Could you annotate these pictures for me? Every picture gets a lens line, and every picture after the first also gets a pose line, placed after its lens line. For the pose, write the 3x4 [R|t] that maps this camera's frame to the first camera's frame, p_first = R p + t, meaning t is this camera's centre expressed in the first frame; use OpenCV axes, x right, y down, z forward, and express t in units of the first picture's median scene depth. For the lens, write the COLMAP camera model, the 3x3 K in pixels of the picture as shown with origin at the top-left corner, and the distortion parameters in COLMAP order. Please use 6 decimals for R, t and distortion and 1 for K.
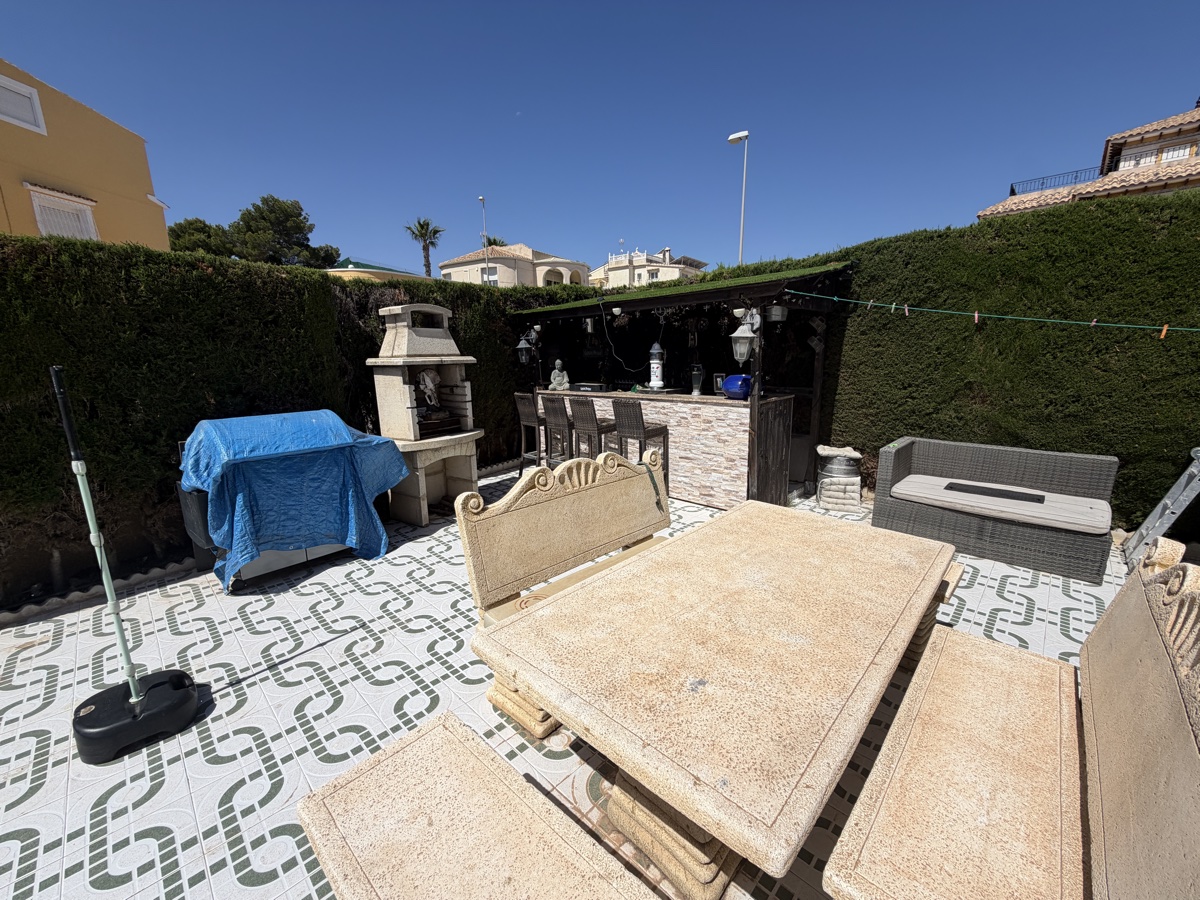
lens RADIAL K [[478.1, 0, 591.9], [0, 478.1, 456.0], [0, 0, 1]] dist [0.001363, -0.000088]
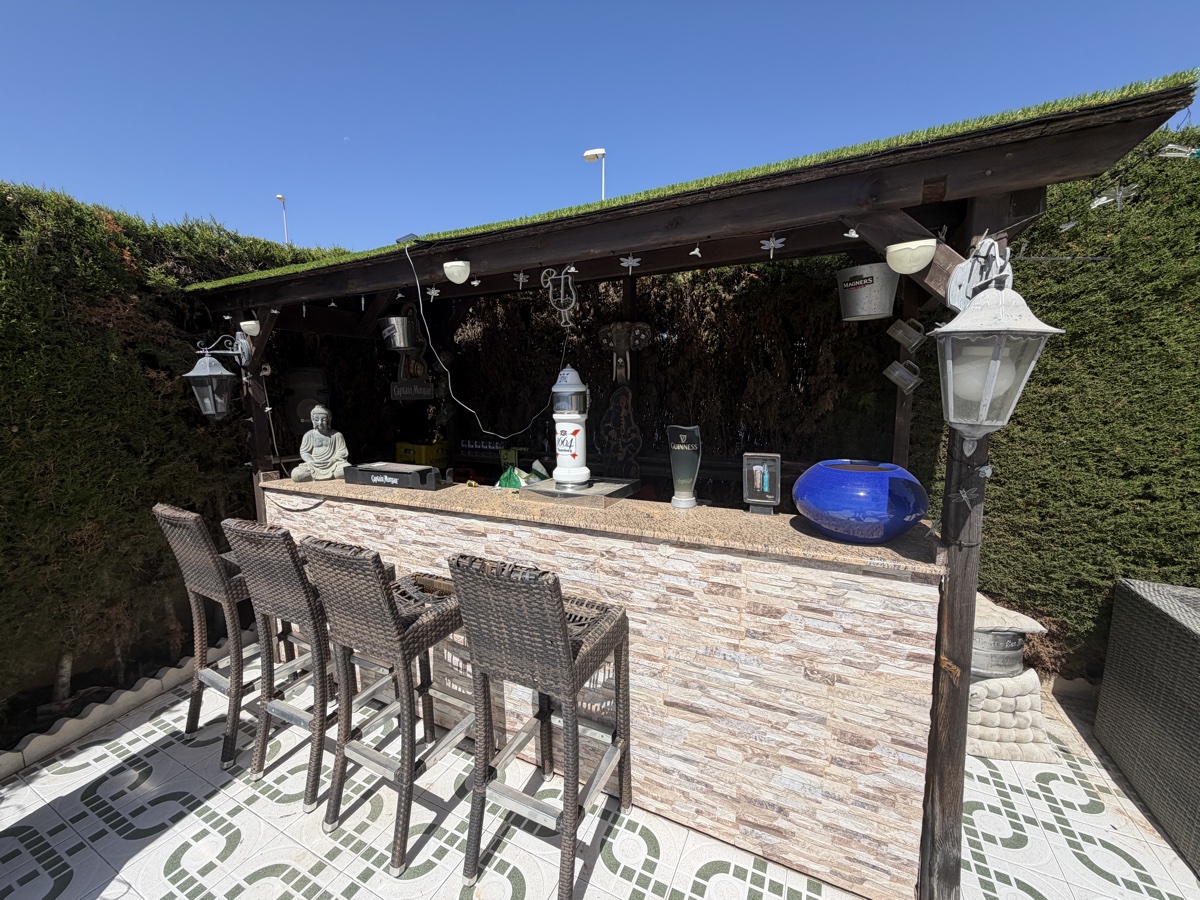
lens RADIAL K [[478.1, 0, 597.5], [0, 478.1, 452.6], [0, 0, 1]] dist [0.001363, -0.000088]
pose [[0.949097, -0.032484, 0.313305, 0.036258], [0.057989, 0.995686, -0.072433, -0.141164], [-0.309600, 0.086914, 0.946886, 0.642722]]
